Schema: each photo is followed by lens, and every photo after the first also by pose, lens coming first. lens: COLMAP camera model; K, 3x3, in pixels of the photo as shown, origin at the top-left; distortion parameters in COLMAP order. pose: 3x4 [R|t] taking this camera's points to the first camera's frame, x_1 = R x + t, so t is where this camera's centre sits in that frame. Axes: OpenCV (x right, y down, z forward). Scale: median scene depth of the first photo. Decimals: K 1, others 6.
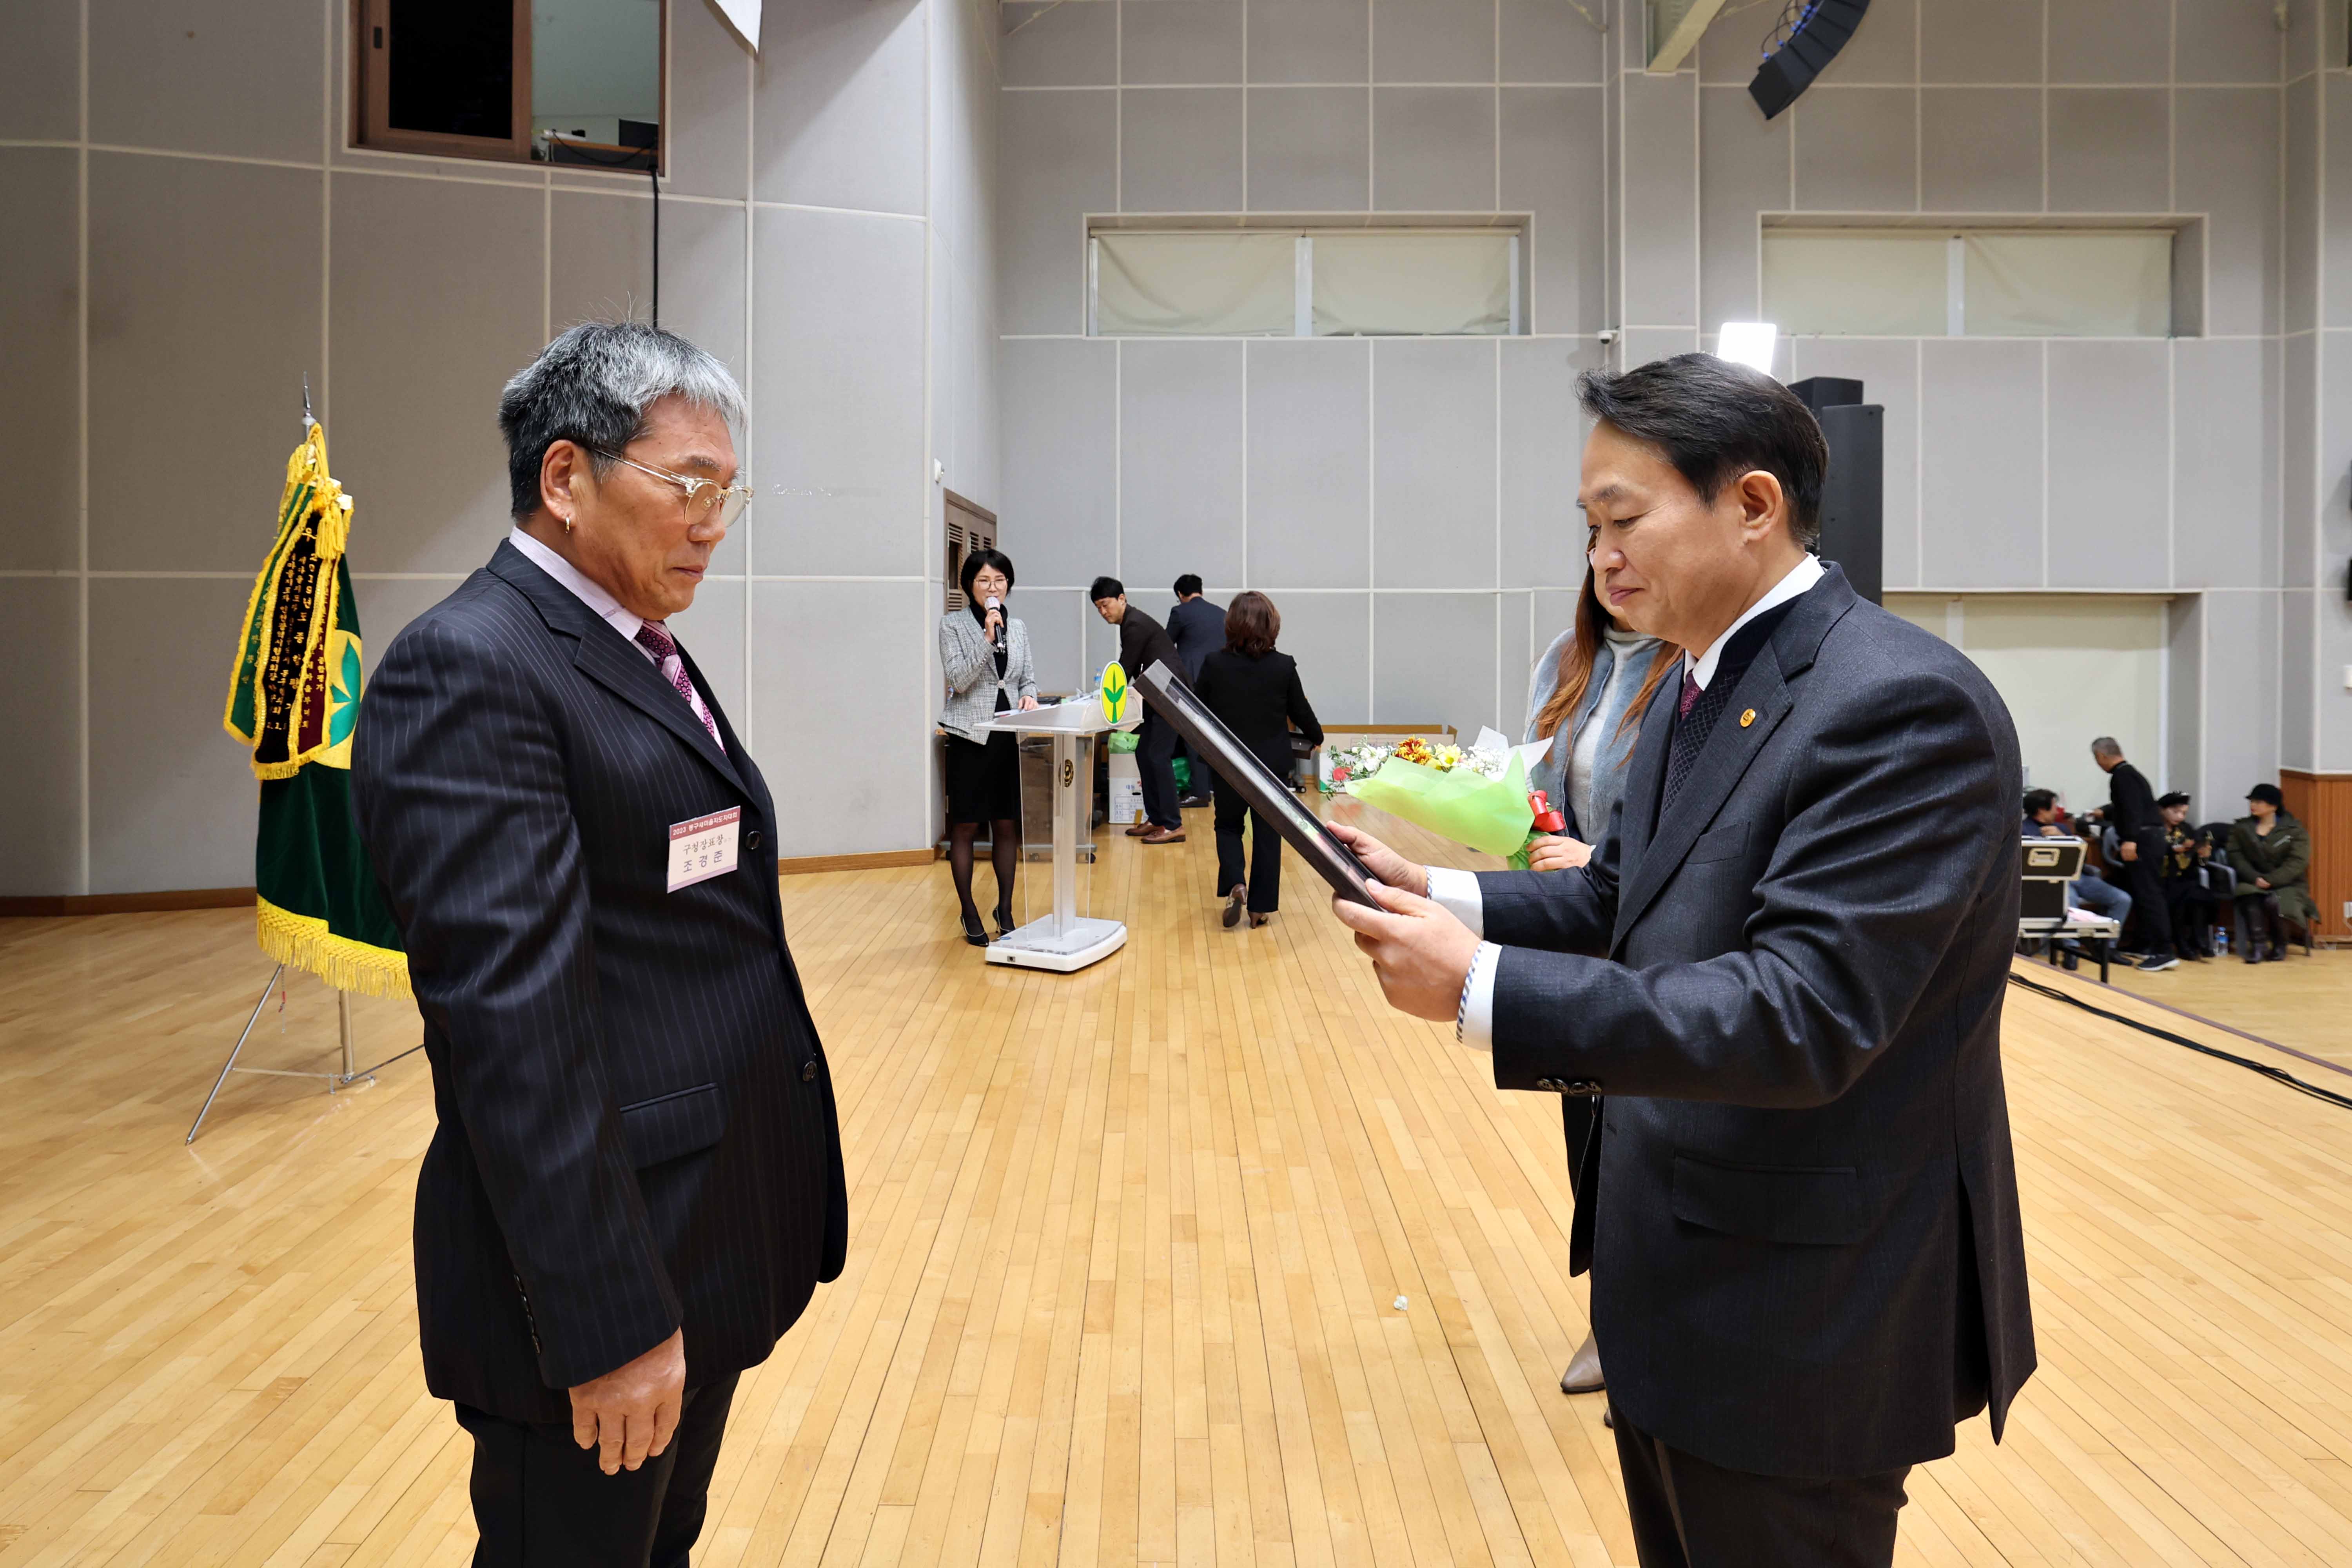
lens RADIAL K [[1335.1, 0, 1122.5], [0, 1335.1, 609.3], [0, 0, 1]] dist [-0.039912, 0.020246]
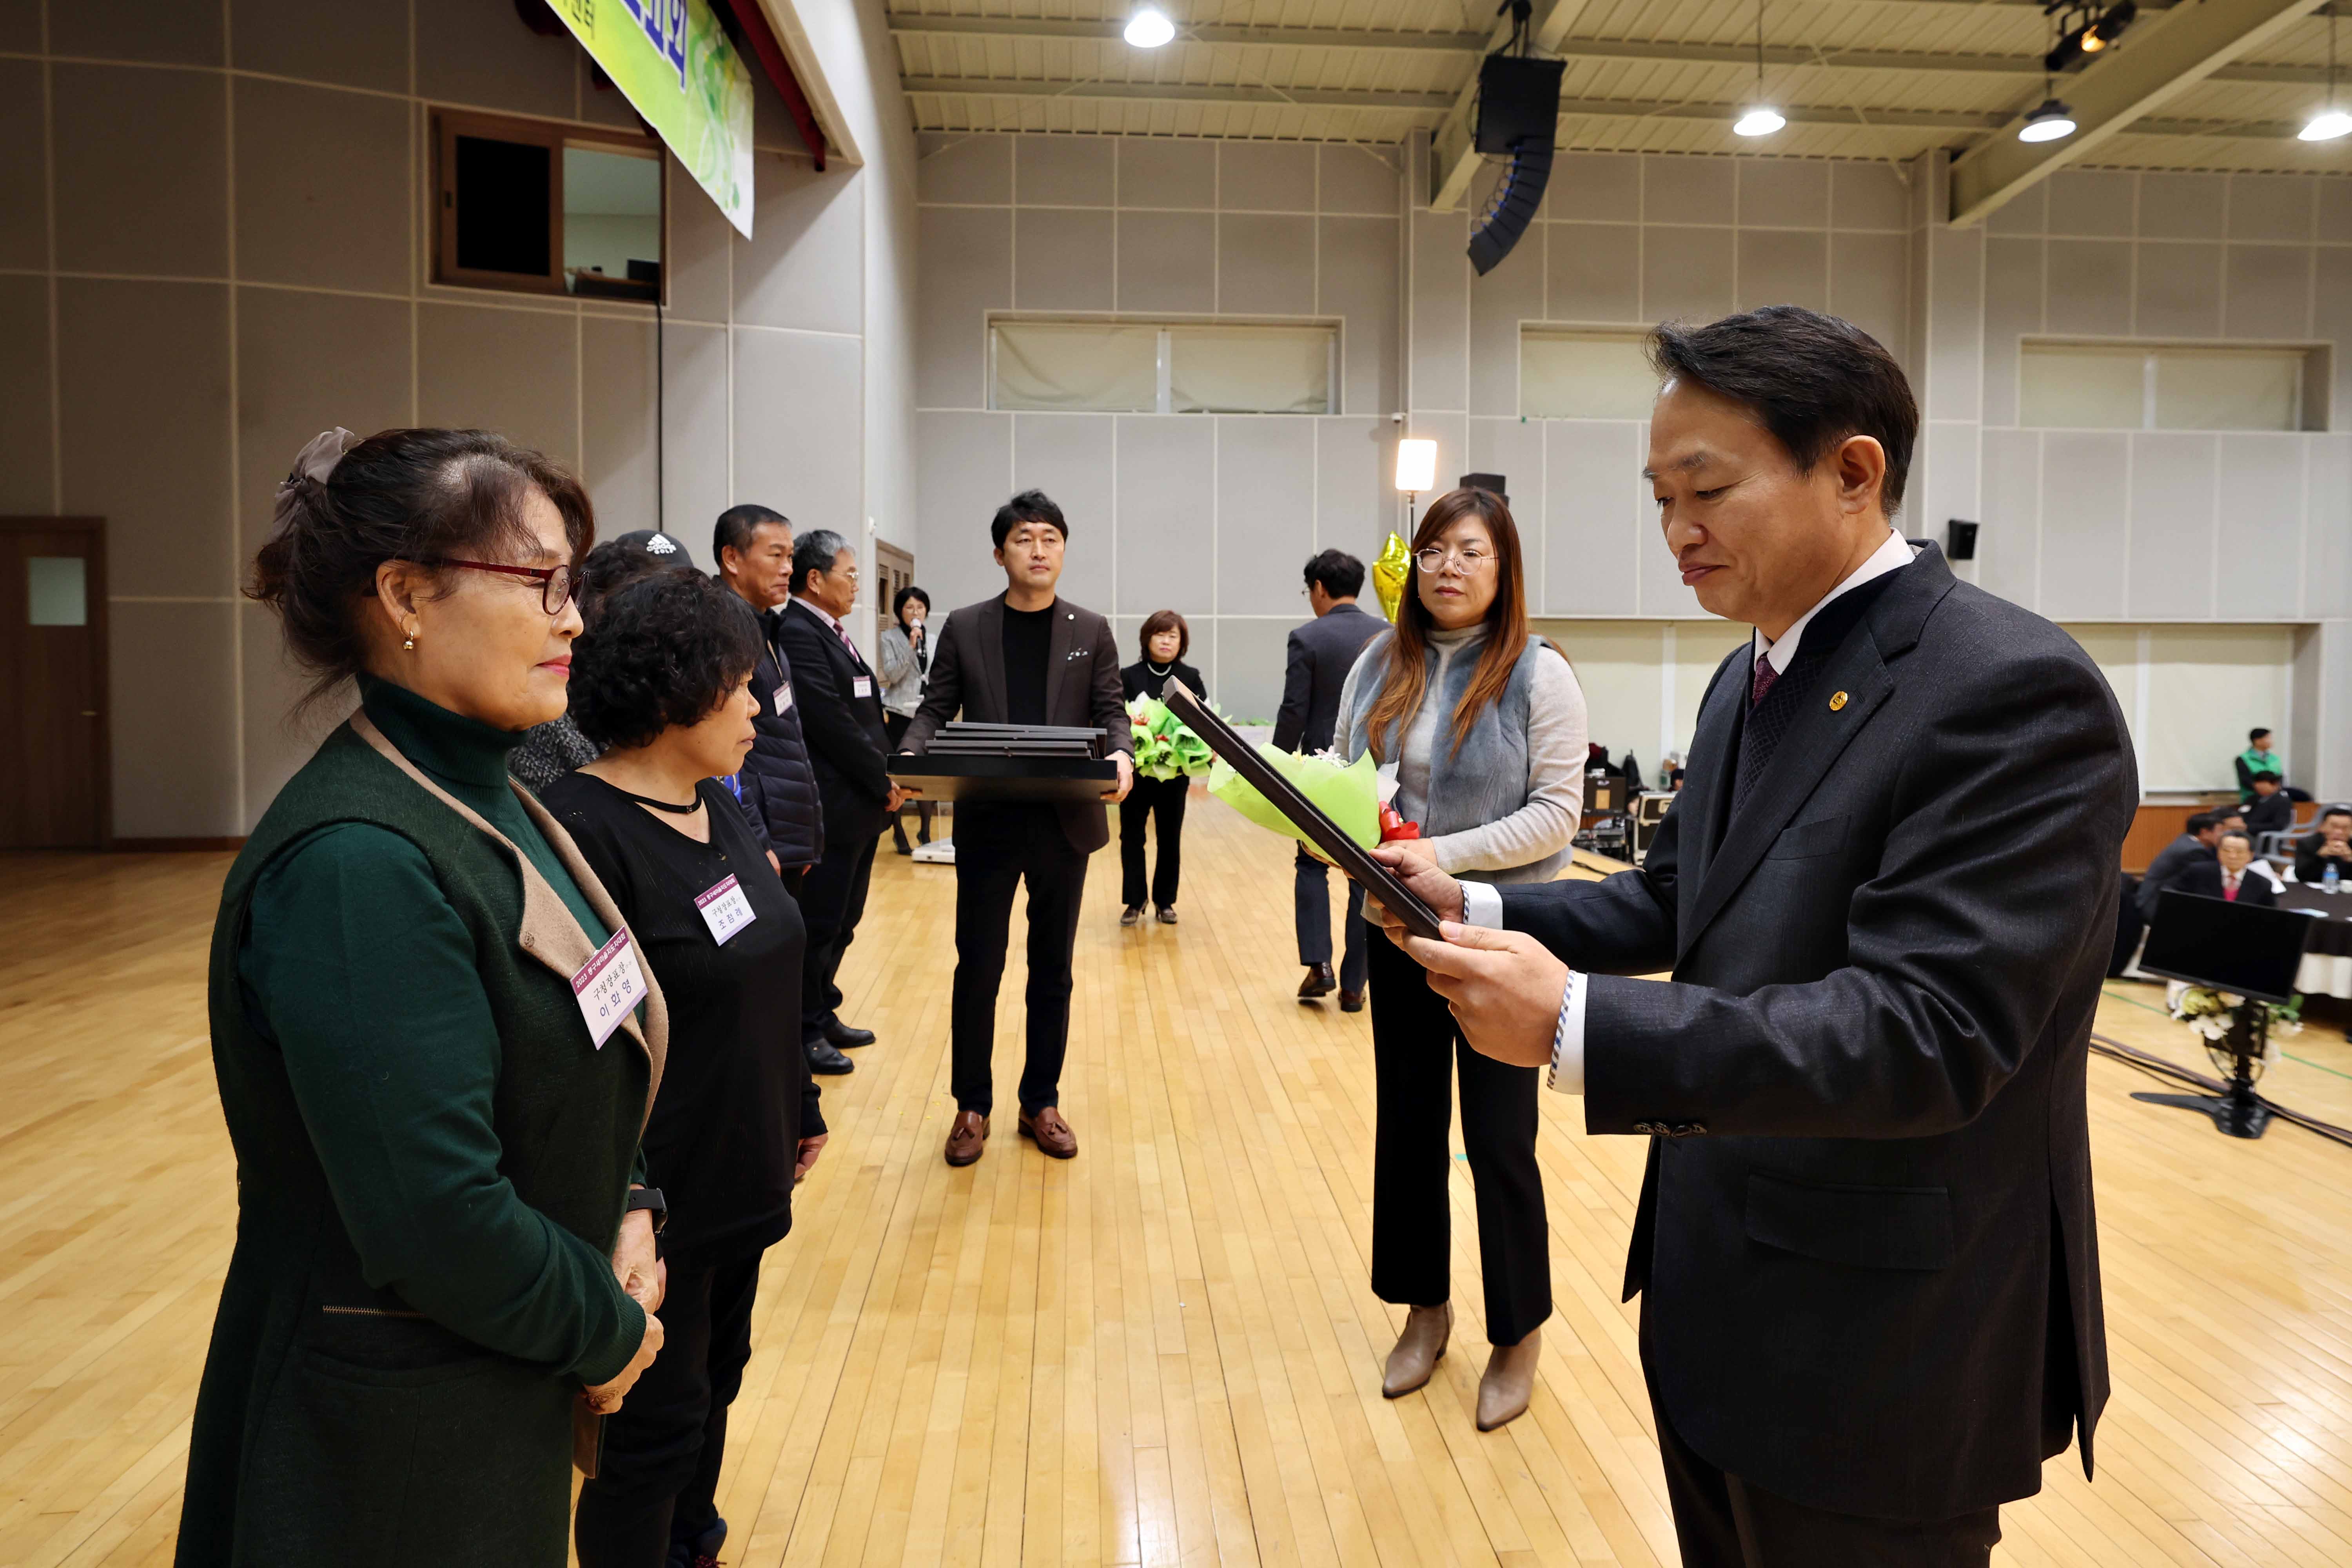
lens RADIAL K [[1409.4, 0, 1178.6], [0, 1409.4, 674.2], [0, 0, 1]] dist [-0.024508, 0.020764]
pose [[0.995180, -0.000565, 0.098068, 0.035742], [-0.001908, 0.999683, 0.025117, 0.011310], [-0.098051, -0.025183, 0.994863, -0.535297]]
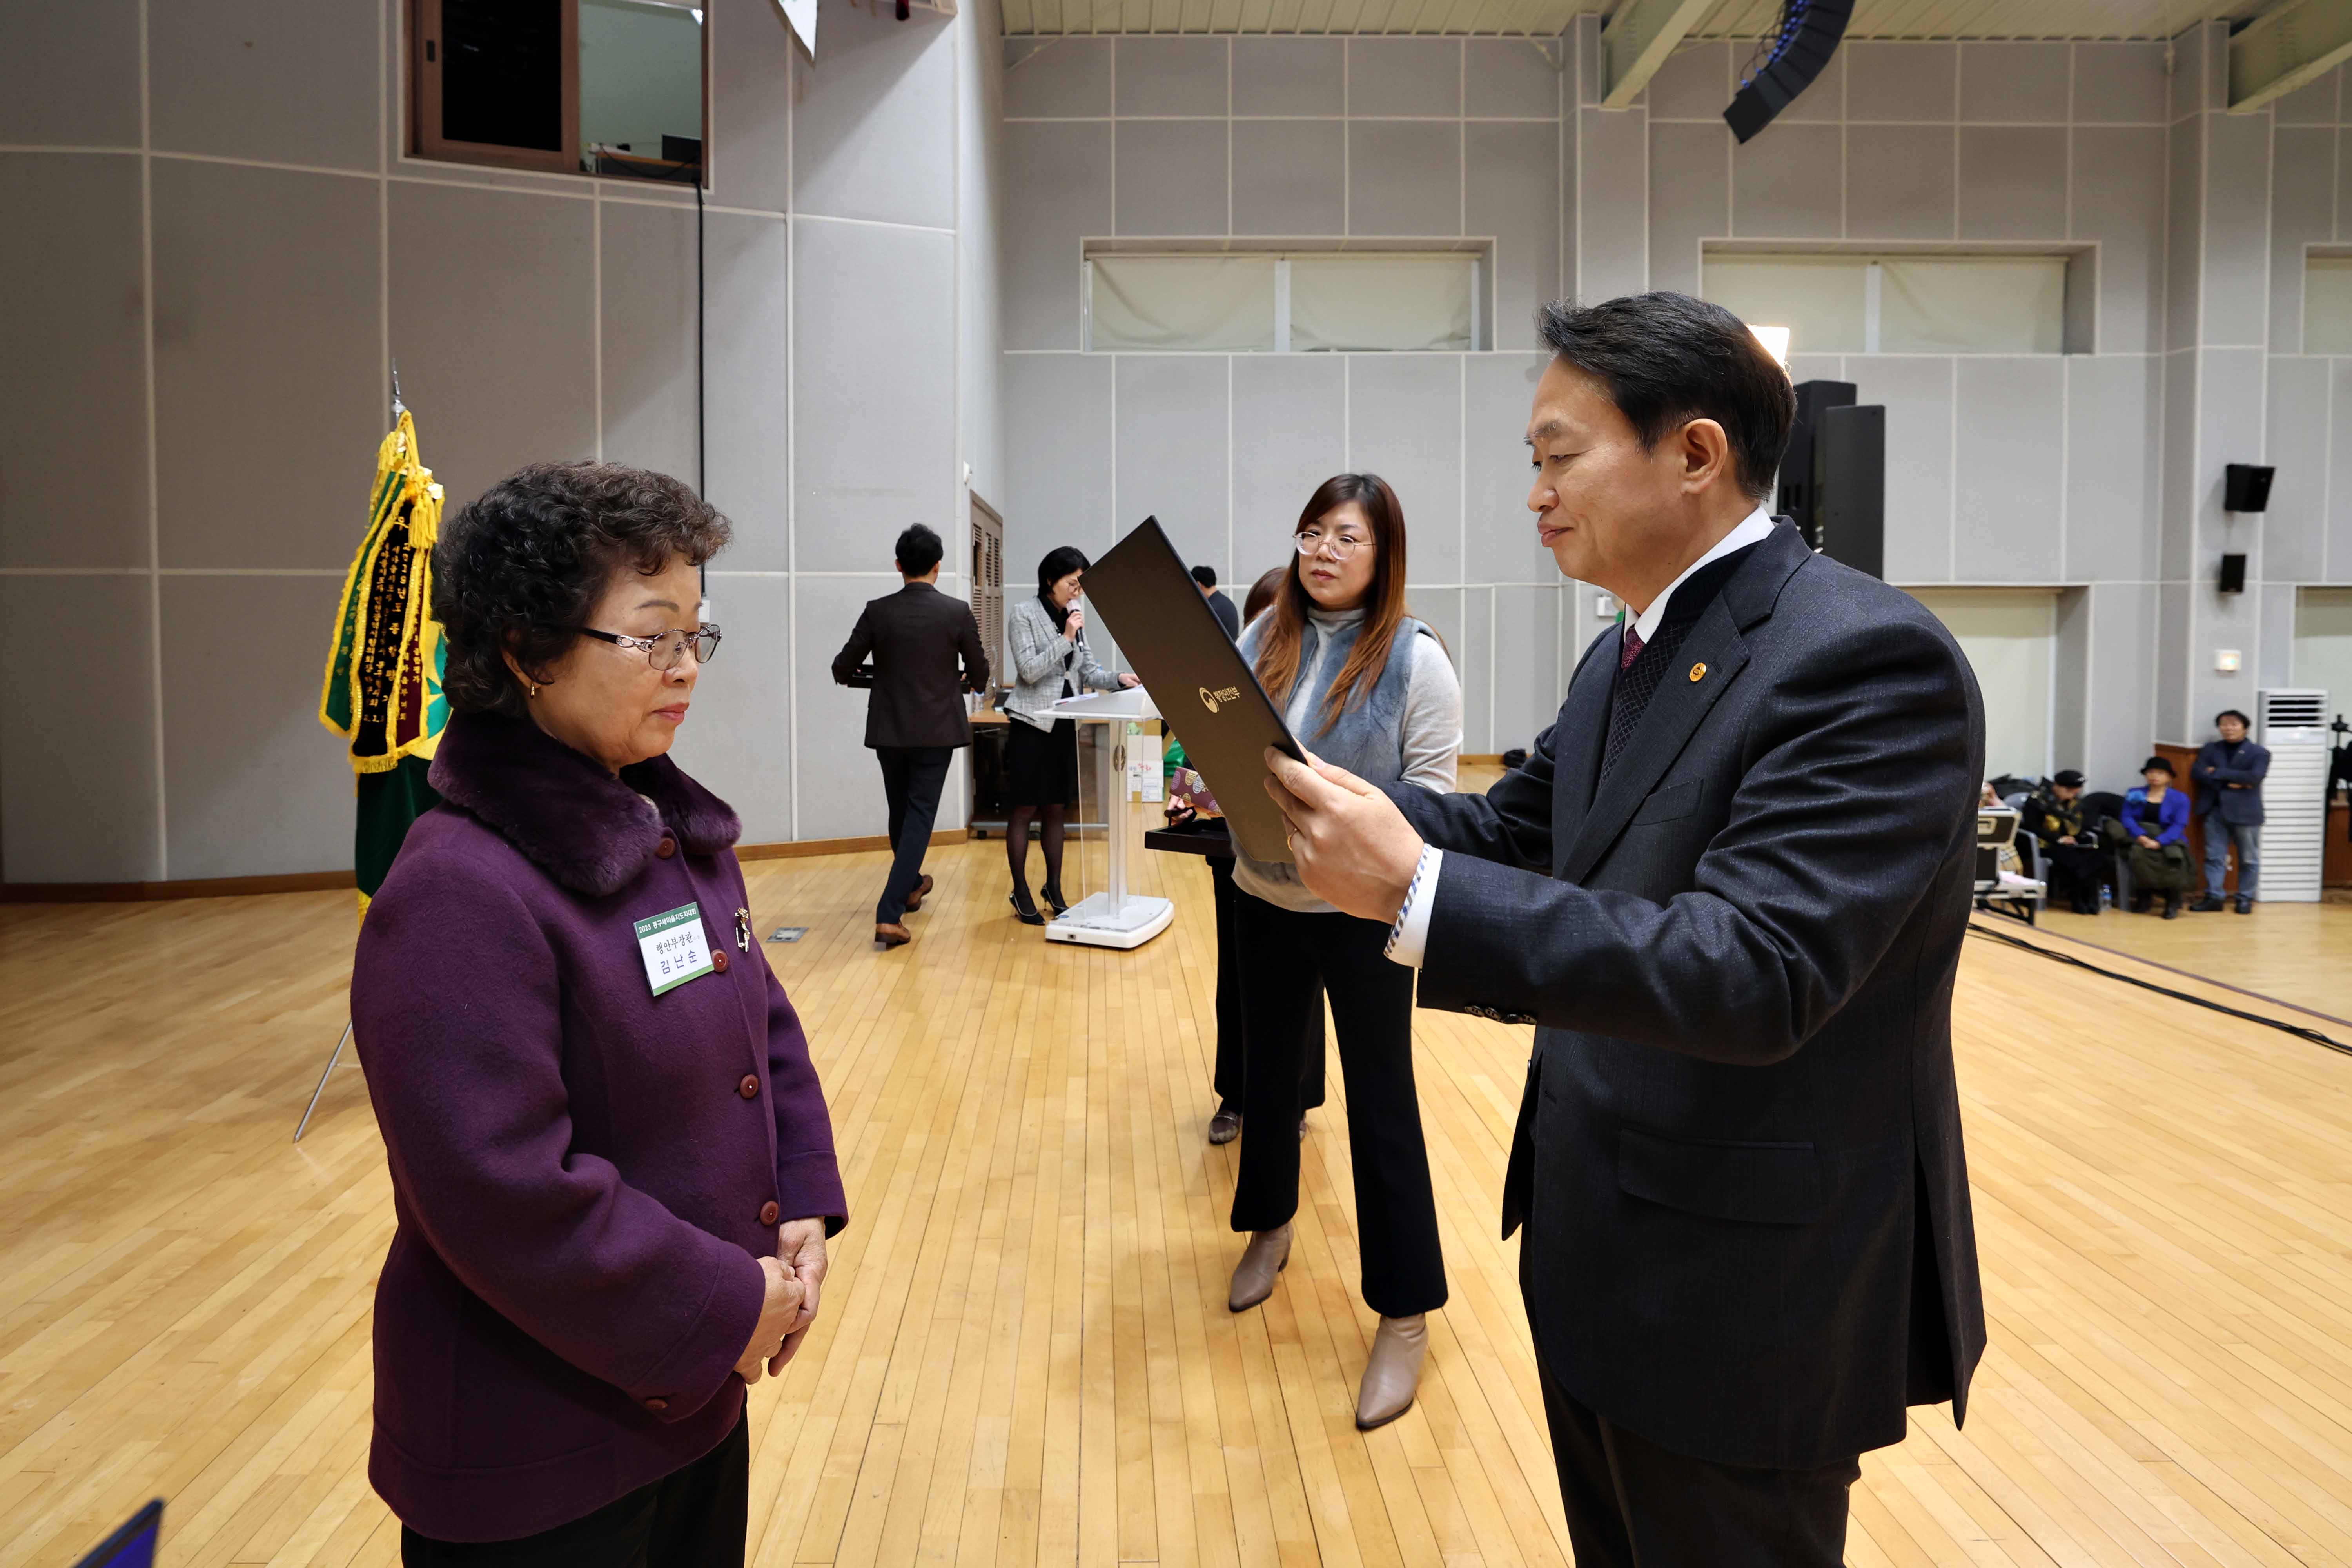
lens RADIAL K [[1174.9, 0, 1088.6], [0, 1174.9, 638.6], [0, 0, 1]] dist [-0.039616, 0.013733]
pose [[0.999693, -0.005002, 0.024247, -0.079113], [0.004381, 0.999663, 0.025586, 0.005635], [-0.024367, -0.025471, 0.999379, 0.075934]]
